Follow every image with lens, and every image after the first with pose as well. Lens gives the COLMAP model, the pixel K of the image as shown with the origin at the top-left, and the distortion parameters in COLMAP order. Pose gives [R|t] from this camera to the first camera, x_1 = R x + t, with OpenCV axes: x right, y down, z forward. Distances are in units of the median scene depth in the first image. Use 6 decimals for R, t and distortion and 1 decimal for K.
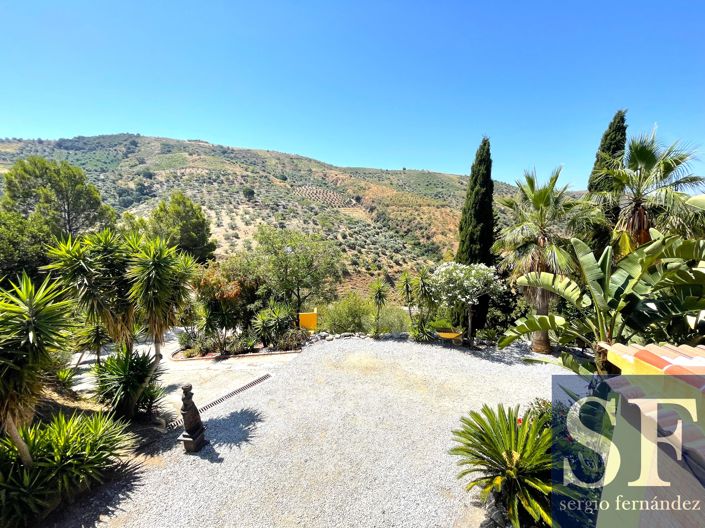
lens RADIAL K [[289.3, 0, 352.5], [0, 289.3, 264.0], [0, 0, 1]] dist [-0.001809, -0.000304]
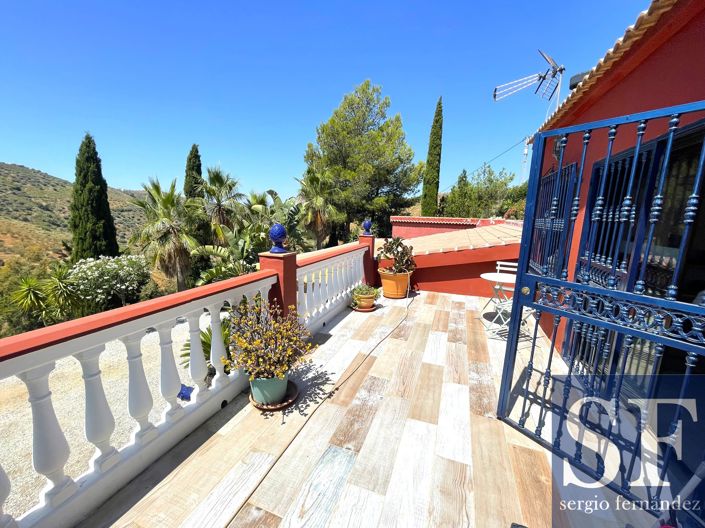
lens RADIAL K [[289.3, 0, 352.5], [0, 289.3, 264.0], [0, 0, 1]] dist [-0.001809, -0.000304]
pose [[0.280613, -0.147532, 0.948415, -0.353459], [0.144325, 0.983368, 0.110267, 0.033785], [-0.948908, 0.105937, 0.297238, -0.156762]]
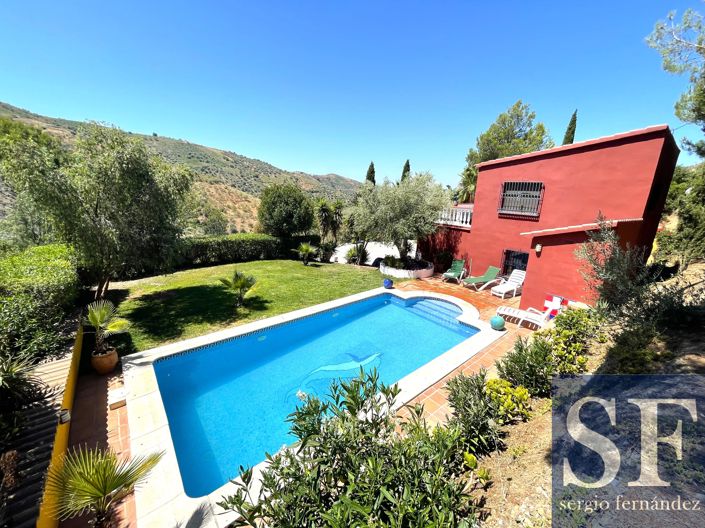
lens RADIAL K [[289.3, 0, 352.5], [0, 289.3, 264.0], [0, 0, 1]] dist [-0.001809, -0.000304]
pose [[0.716932, -0.140582, 0.682821, -1.673279], [0.088646, 0.989890, 0.110727, 0.157555], [-0.691484, -0.018855, 0.722146, -0.781637]]
